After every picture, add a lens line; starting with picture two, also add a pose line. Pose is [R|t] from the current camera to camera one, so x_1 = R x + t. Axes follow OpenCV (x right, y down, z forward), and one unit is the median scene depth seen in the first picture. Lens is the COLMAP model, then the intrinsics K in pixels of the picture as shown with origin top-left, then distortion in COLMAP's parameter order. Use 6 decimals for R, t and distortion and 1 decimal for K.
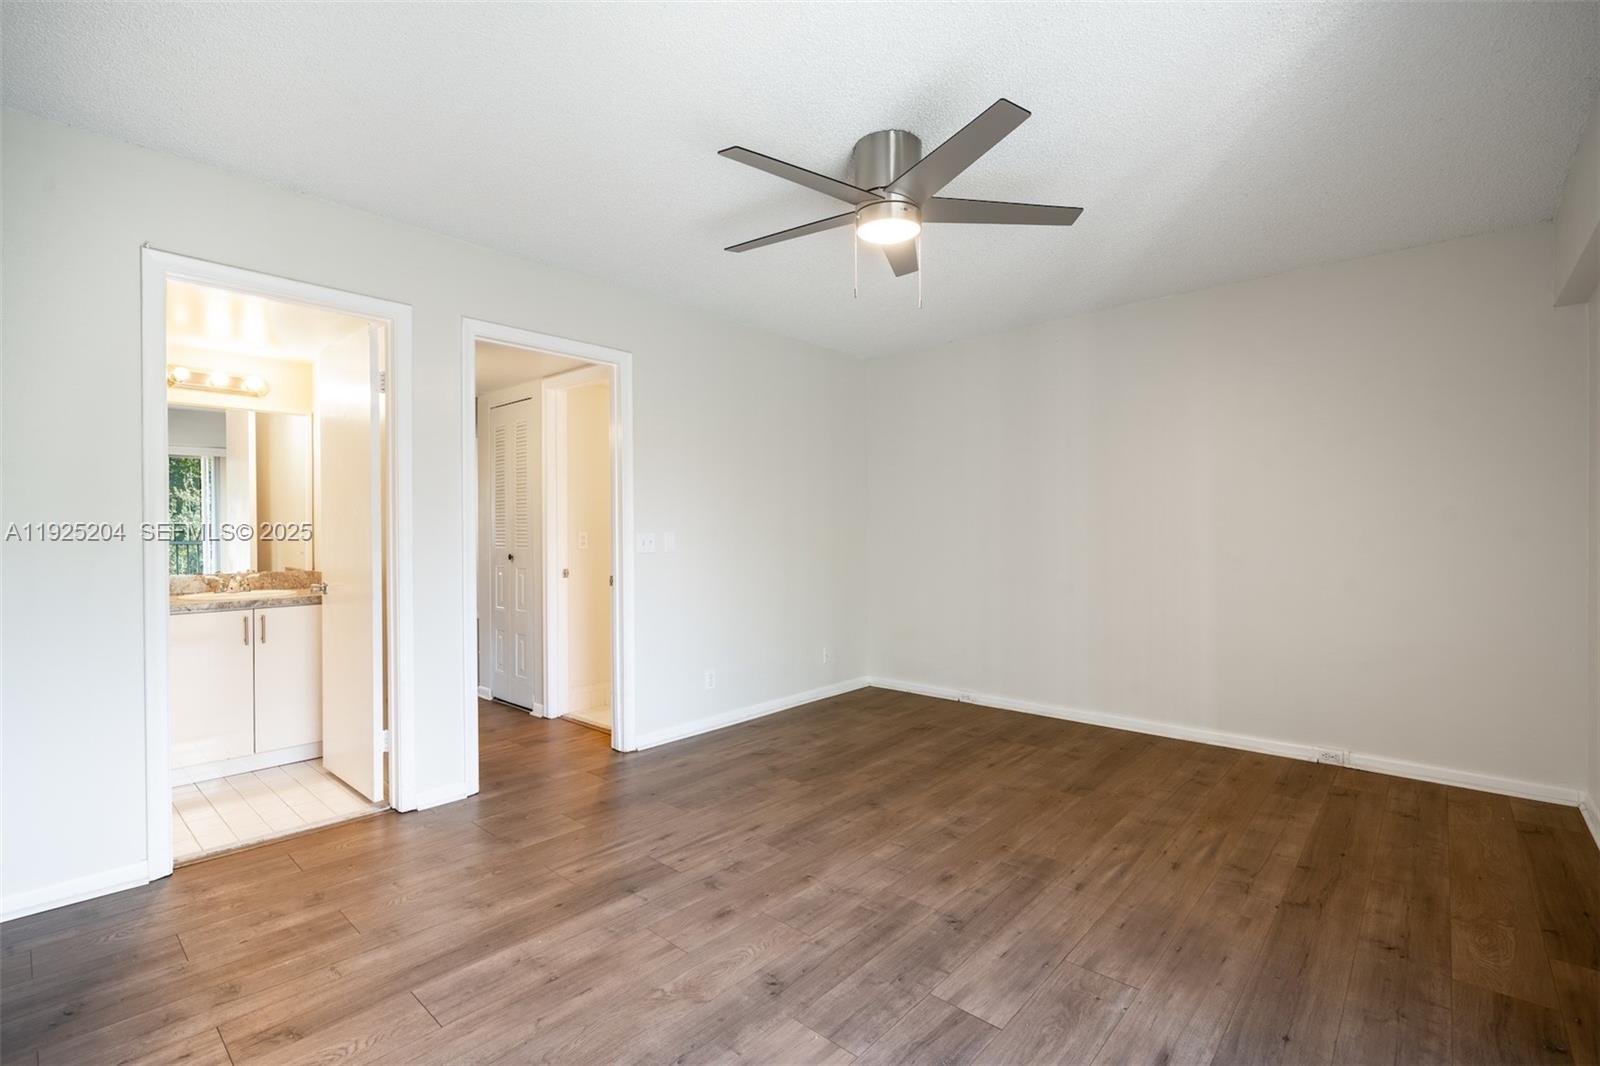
lens RADIAL K [[732.7, 0, 794.5], [0, 732.7, 529.1], [0, 0, 1]] dist [-0.009993, 0.000317]
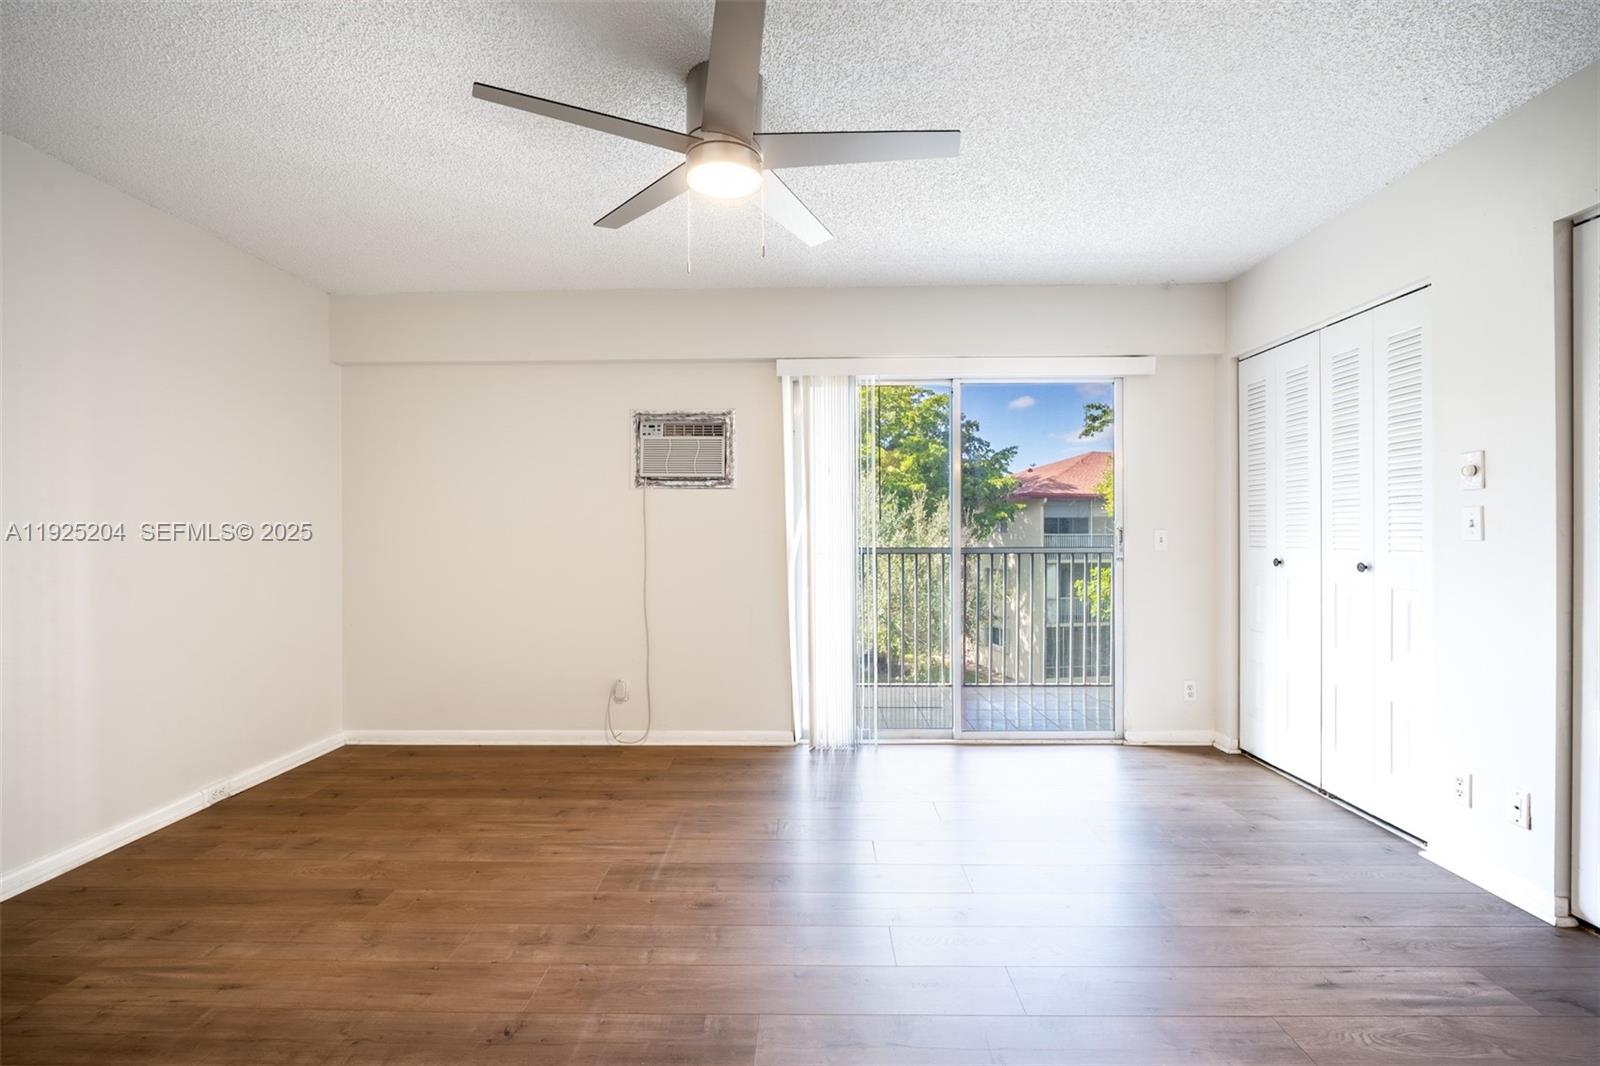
lens RADIAL K [[718.0, 0, 797.0], [0, 718.0, 524.7], [0, 0, 1]] dist [-0.003911, 0.000162]
pose [[-0.657104, 0.015937, 0.753632, -0.545193], [0.008764, 0.999870, -0.013503, 0.004827], [-0.753749, -0.002268, -0.657158, 1.452860]]
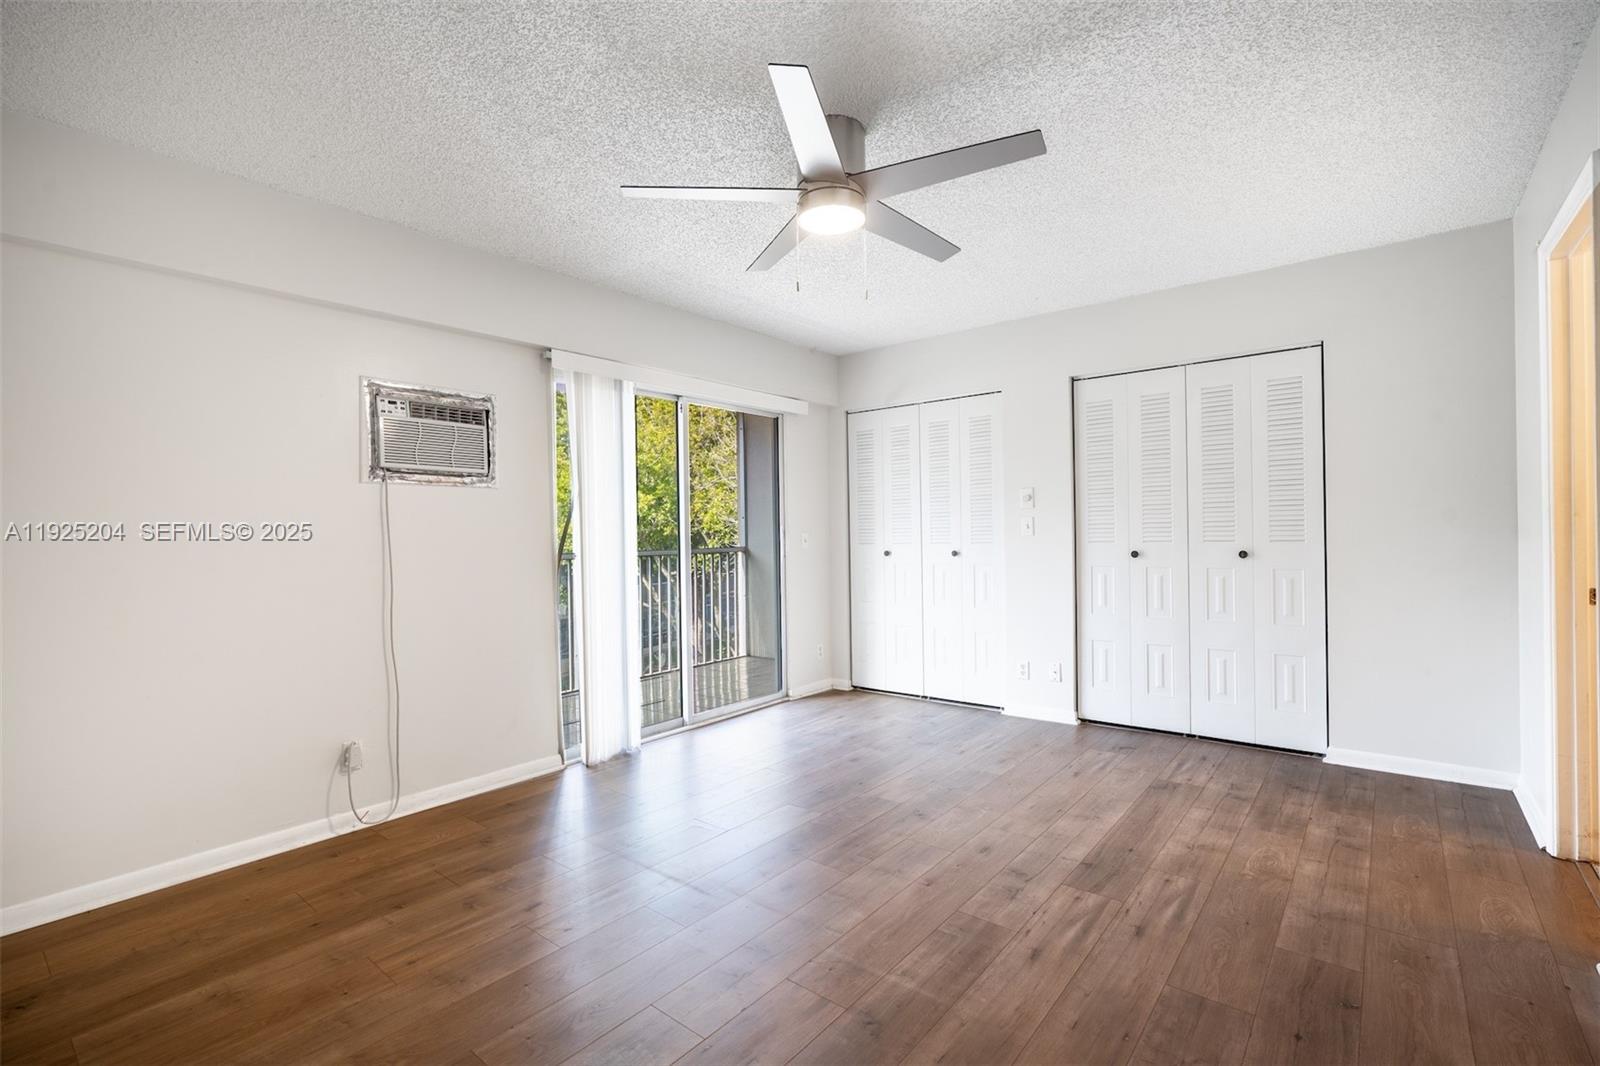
lens RADIAL K [[718.0, 0, 797.0], [0, 718.0, 524.7], [0, 0, 1]] dist [-0.003911, 0.000162]
pose [[-0.998659, 0.022627, -0.046570, 0.220613], [0.023147, 0.999675, -0.010668, -0.000028], [0.046313, -0.011732, -0.998858, 1.891511]]
